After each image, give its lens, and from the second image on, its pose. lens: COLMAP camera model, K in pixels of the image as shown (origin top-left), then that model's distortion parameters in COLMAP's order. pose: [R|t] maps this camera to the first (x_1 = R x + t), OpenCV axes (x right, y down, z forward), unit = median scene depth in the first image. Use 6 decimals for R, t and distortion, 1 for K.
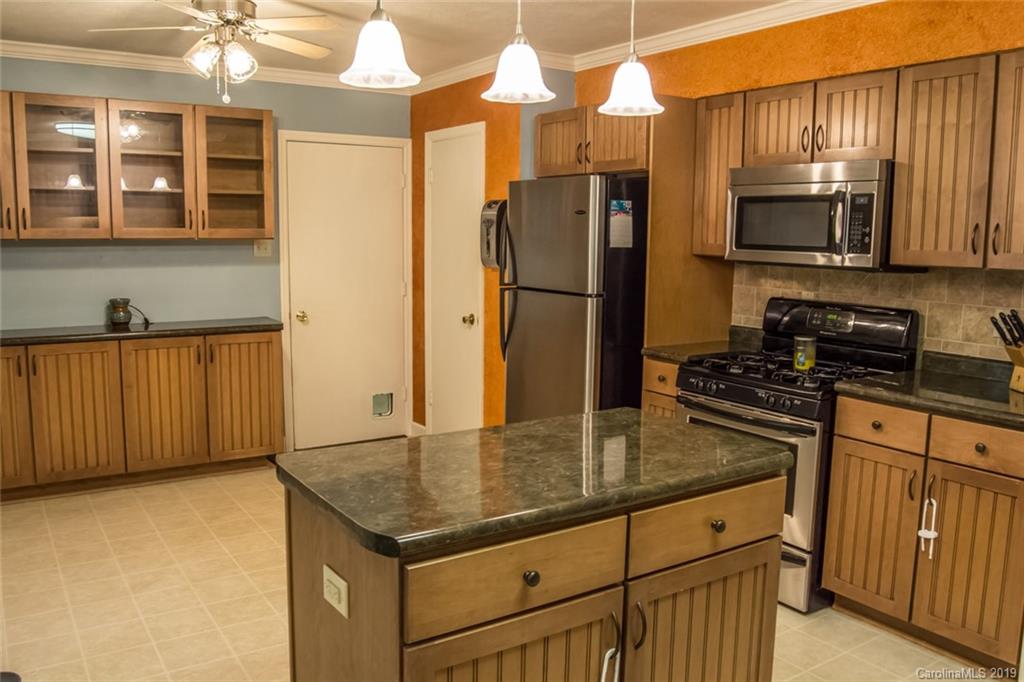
lens RADIAL K [[829.3, 0, 512.0], [0, 829.3, 341.0], [0, 0, 1]] dist [-0.094178, 0.048112]
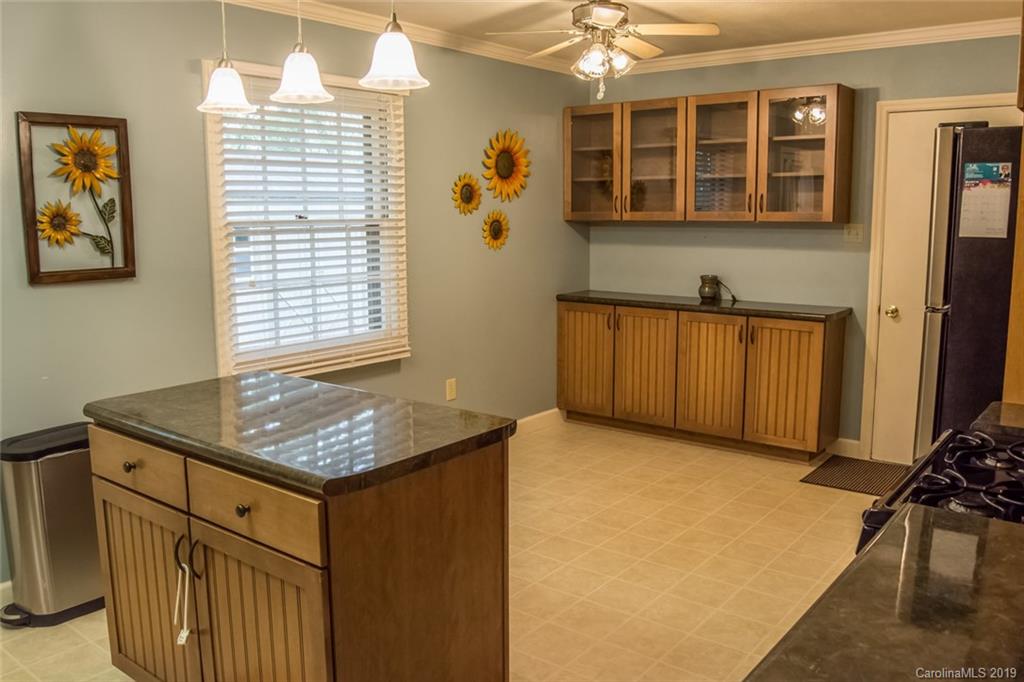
lens RADIAL K [[829.3, 0, 512.0], [0, 829.3, 341.0], [0, 0, 1]] dist [-0.094178, 0.048112]
pose [[0.317365, 0.133205, -0.938902, 0.513337], [-0.116218, 0.988085, 0.100899, -0.047008], [0.941155, 0.077095, 0.329064, 0.393443]]
